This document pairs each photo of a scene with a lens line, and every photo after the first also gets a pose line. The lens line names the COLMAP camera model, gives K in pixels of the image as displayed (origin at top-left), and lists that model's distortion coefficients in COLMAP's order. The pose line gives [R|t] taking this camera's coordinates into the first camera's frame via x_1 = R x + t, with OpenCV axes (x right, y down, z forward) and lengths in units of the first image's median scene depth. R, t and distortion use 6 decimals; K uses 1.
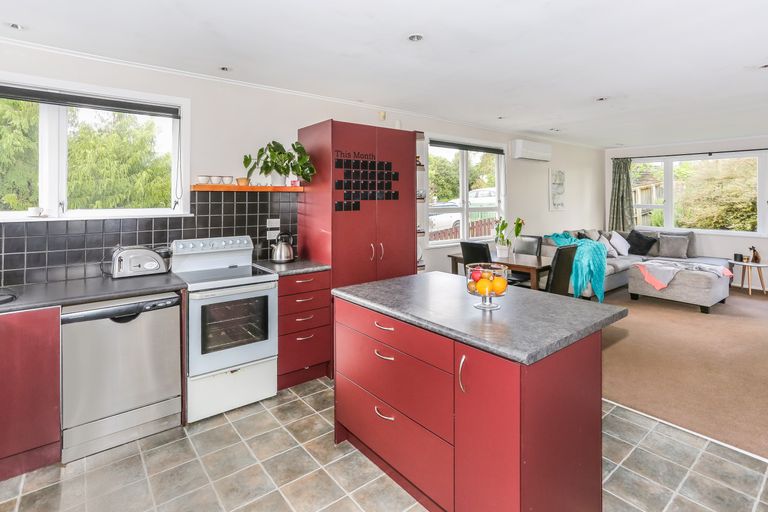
lens RADIAL K [[392.0, 0, 384.0], [0, 392.0, 256.0], [0, 0, 1]] dist [-0.004411, -0.000219]
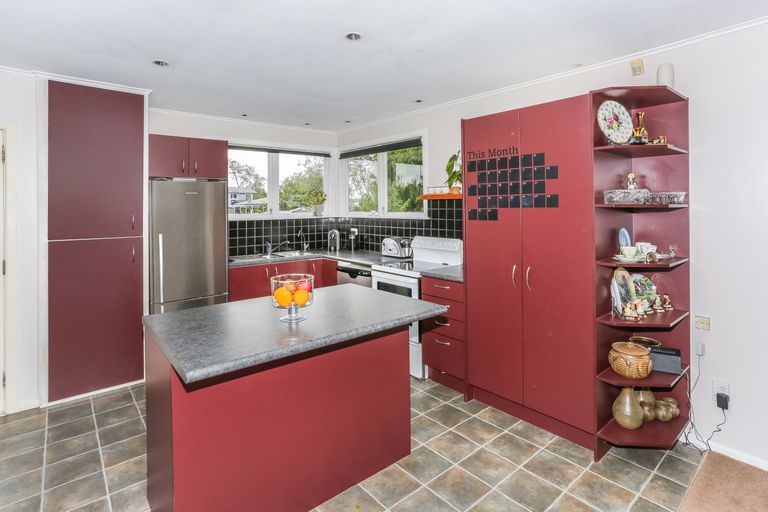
lens RADIAL K [[391.1, 0, 384.2], [0, 391.1, 228.3], [0, 0, 1]] dist [0.001090, -0.000210]
pose [[0.036172, 0.059557, -0.997569, 0.727464], [-0.143323, 0.988213, 0.053801, -0.112205], [0.989015, 0.141029, 0.044281, 0.750303]]
